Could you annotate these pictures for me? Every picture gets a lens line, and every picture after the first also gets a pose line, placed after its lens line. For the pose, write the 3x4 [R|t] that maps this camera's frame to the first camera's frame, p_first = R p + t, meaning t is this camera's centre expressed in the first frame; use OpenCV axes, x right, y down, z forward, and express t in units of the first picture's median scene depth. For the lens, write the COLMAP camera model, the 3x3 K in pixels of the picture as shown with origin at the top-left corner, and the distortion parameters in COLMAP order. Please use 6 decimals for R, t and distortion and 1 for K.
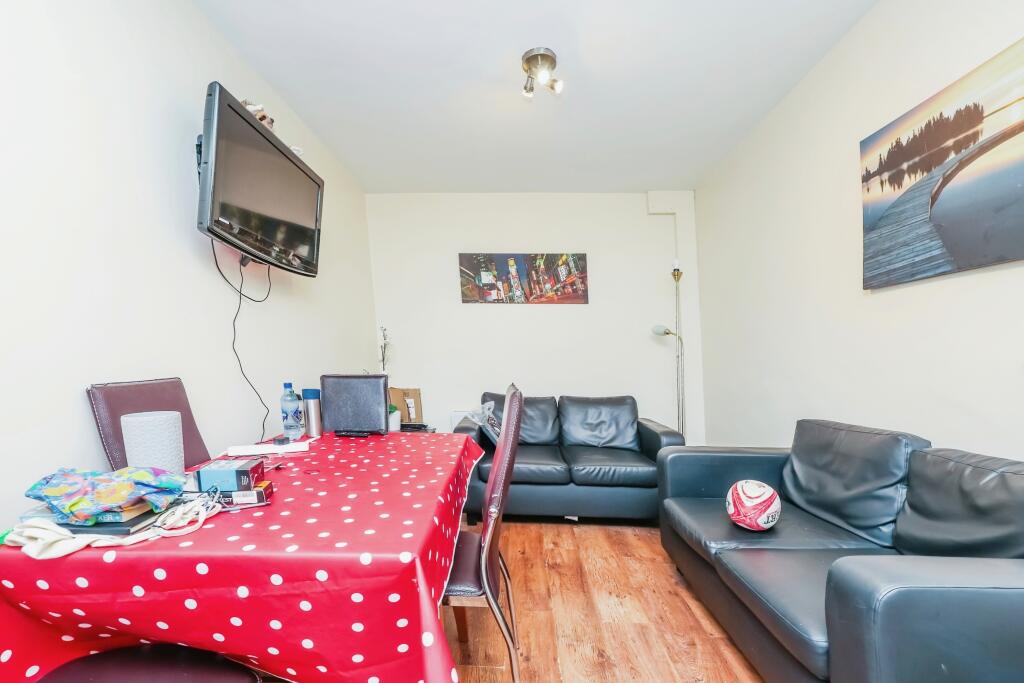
lens RADIAL K [[432.0, 0, 507.4], [0, 432.0, 379.1], [0, 0, 1]] dist [-0.000712, -0.000081]
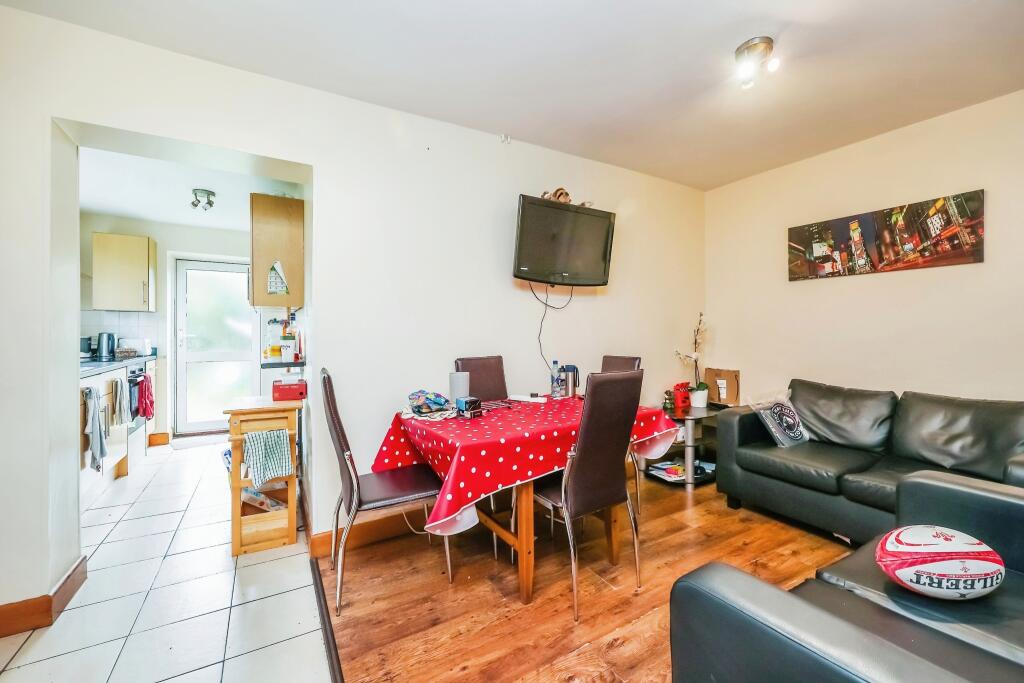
lens RADIAL K [[432.0, 0, 519.9], [0, 432.0, 339.1], [0, 0, 1]] dist [-0.000712, -0.000081]
pose [[0.538325, -0.000030, -0.842738, 0.367148], [-0.029145, 0.999401, -0.018653, -0.017716], [0.842233, 0.034603, 0.538001, 0.016510]]
